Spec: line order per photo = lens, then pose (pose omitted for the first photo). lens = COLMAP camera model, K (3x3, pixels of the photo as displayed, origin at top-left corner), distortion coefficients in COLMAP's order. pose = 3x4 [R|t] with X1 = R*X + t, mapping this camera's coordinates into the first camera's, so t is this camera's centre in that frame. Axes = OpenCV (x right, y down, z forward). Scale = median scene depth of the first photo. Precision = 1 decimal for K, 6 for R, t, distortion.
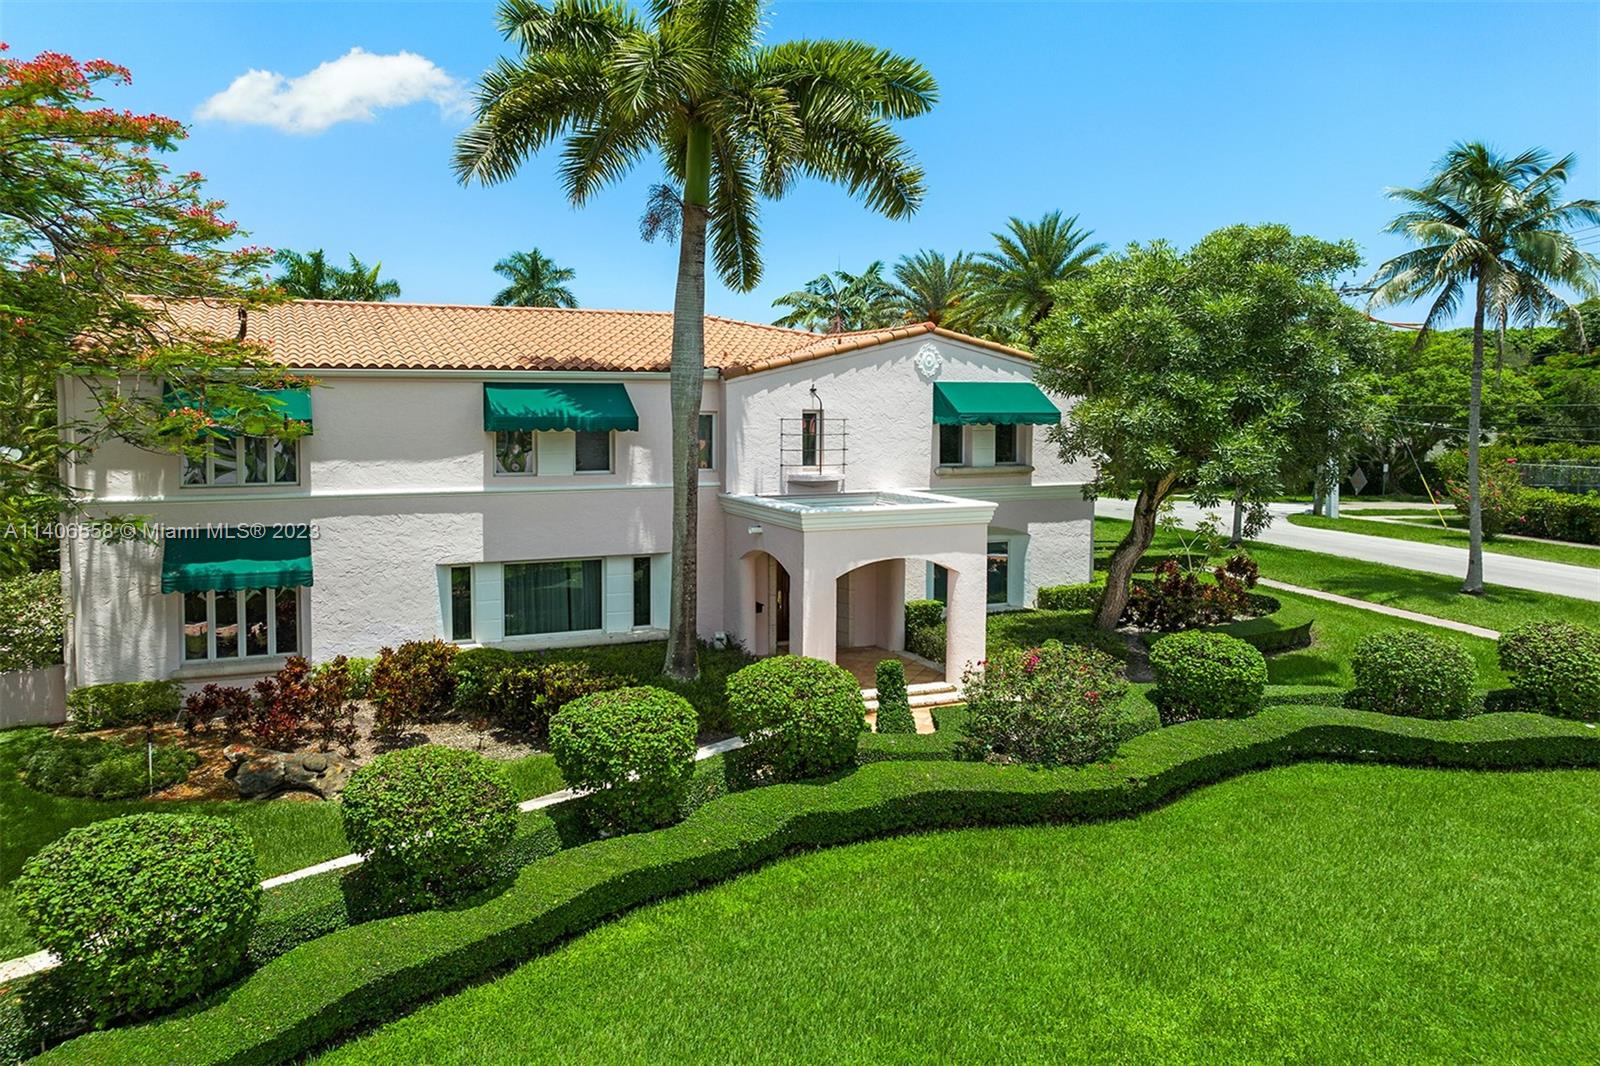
lens RADIAL K [[1203.9, 0, 759.4], [0, 1203.9, 439.7], [0, 0, 1]] dist [-0.006957, -0.024984]
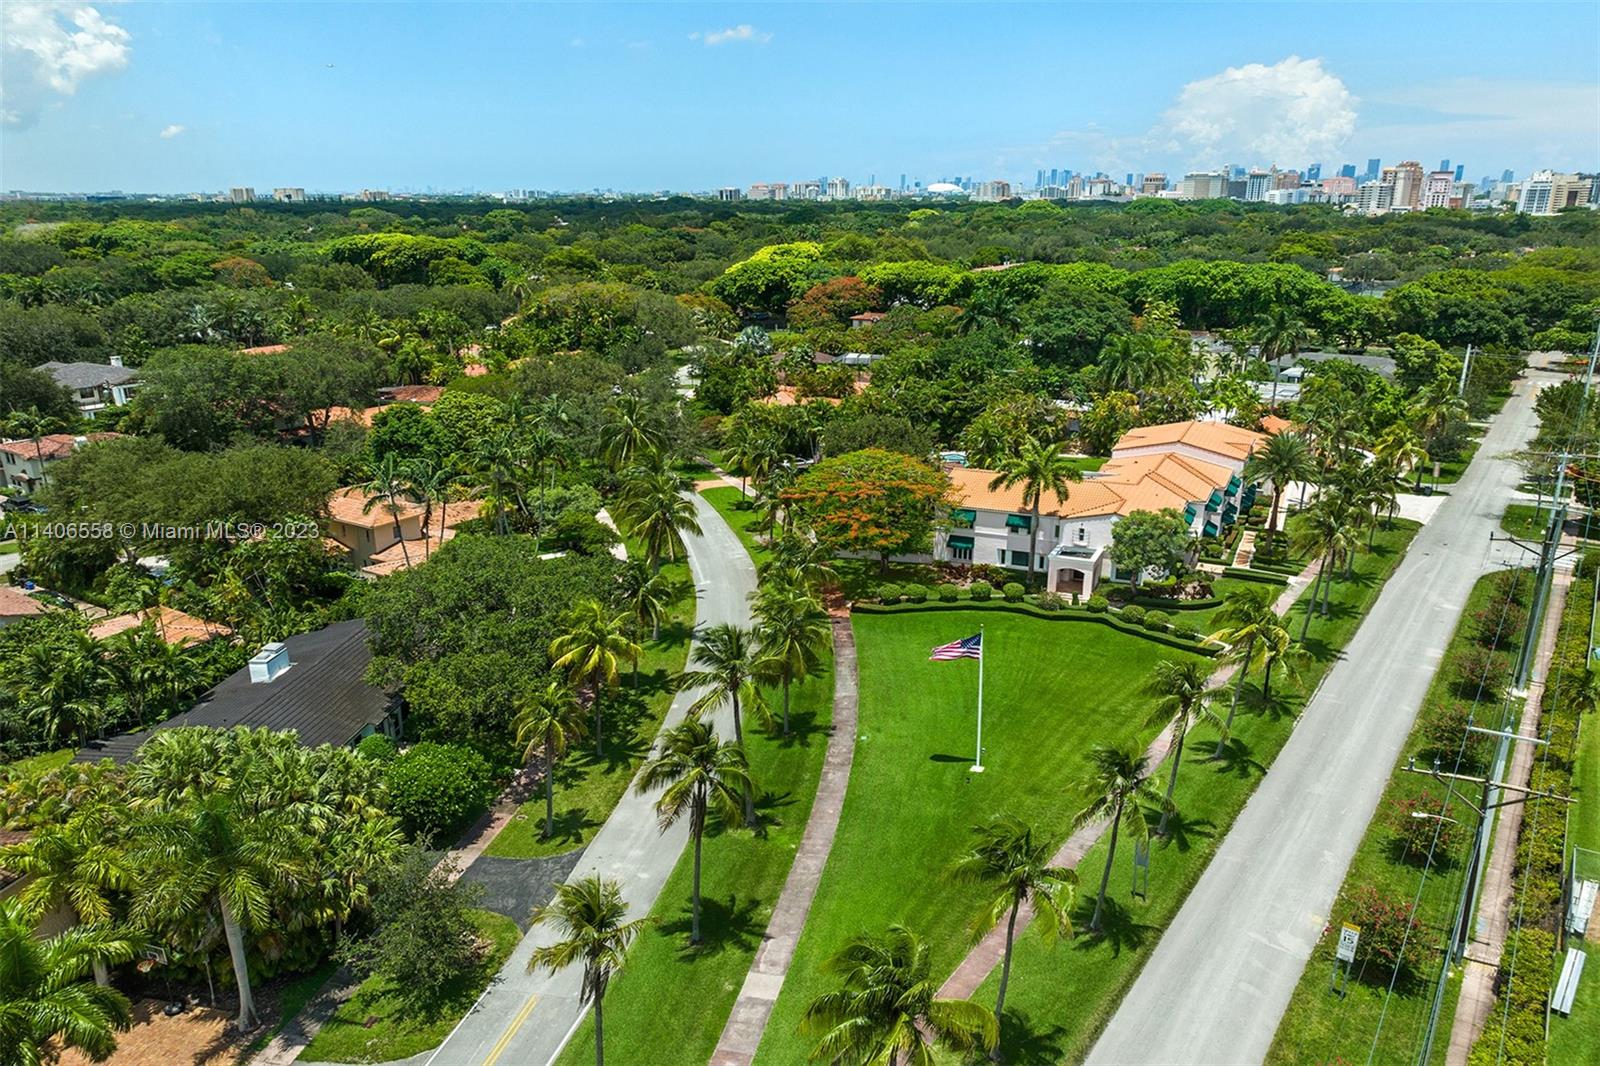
lens RADIAL K [[1234.4, 0, 773.6], [0, 1234.4, 632.9], [0, 0, 1]] dist [0.011747, 0.014094]
pose [[0.672868, 0.258096, -0.693278, 2.729935], [-0.014367, 0.941546, 0.336578, -1.268599], [0.739623, -0.216513, 0.637244, -3.001300]]
